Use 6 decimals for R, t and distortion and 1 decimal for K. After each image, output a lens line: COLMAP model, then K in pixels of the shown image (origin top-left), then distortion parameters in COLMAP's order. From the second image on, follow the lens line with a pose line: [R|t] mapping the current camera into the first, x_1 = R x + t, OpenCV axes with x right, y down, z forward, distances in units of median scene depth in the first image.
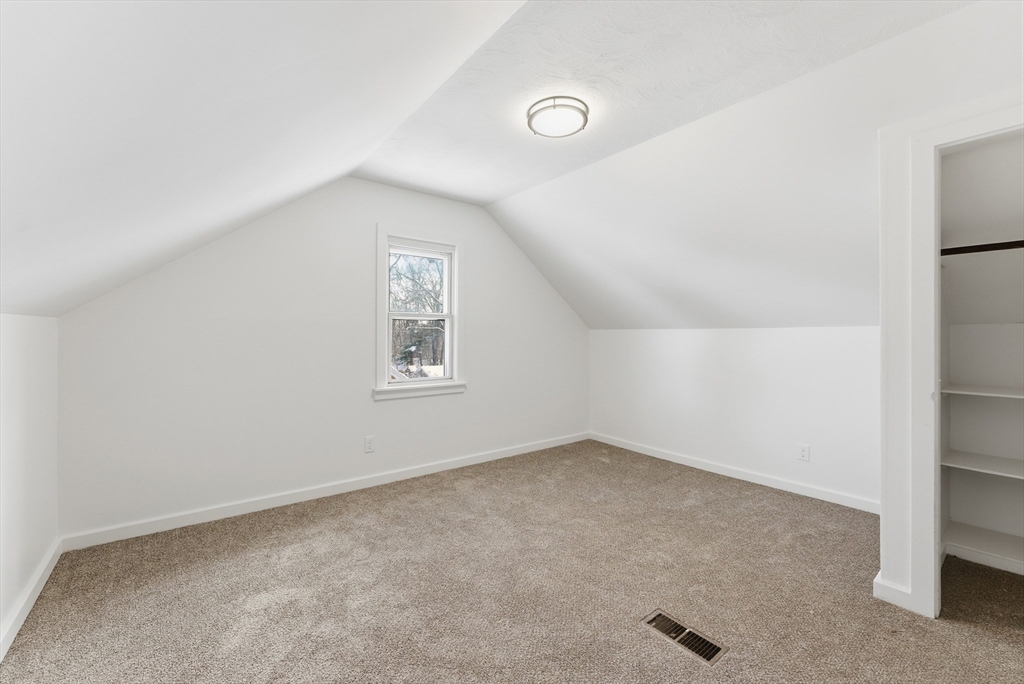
lens RADIAL K [[417.1, 0, 507.8], [0, 417.1, 334.4], [0, 0, 1]] dist [-0.003366, 0.000111]
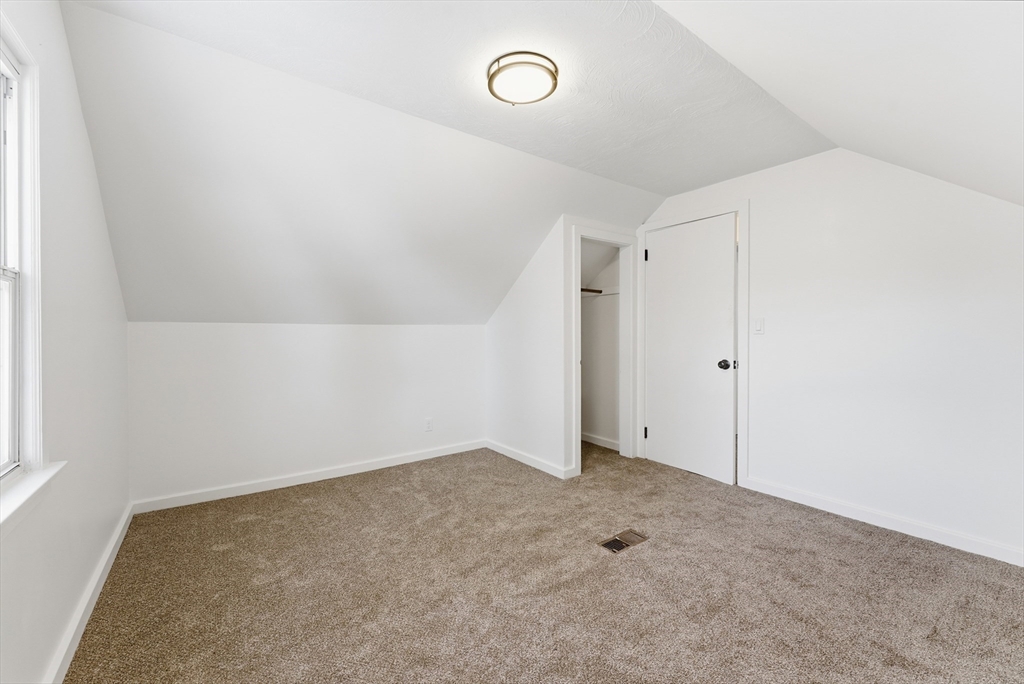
lens RADIAL K [[417.1, 0, 507.8], [0, 417.1, 334.4], [0, 0, 1]] dist [-0.003366, 0.000111]
pose [[0.023655, -0.007398, 0.999693, -0.570979], [-0.004799, 0.999960, 0.007514, -0.000108], [-0.999709, -0.004975, 0.023618, 0.770834]]
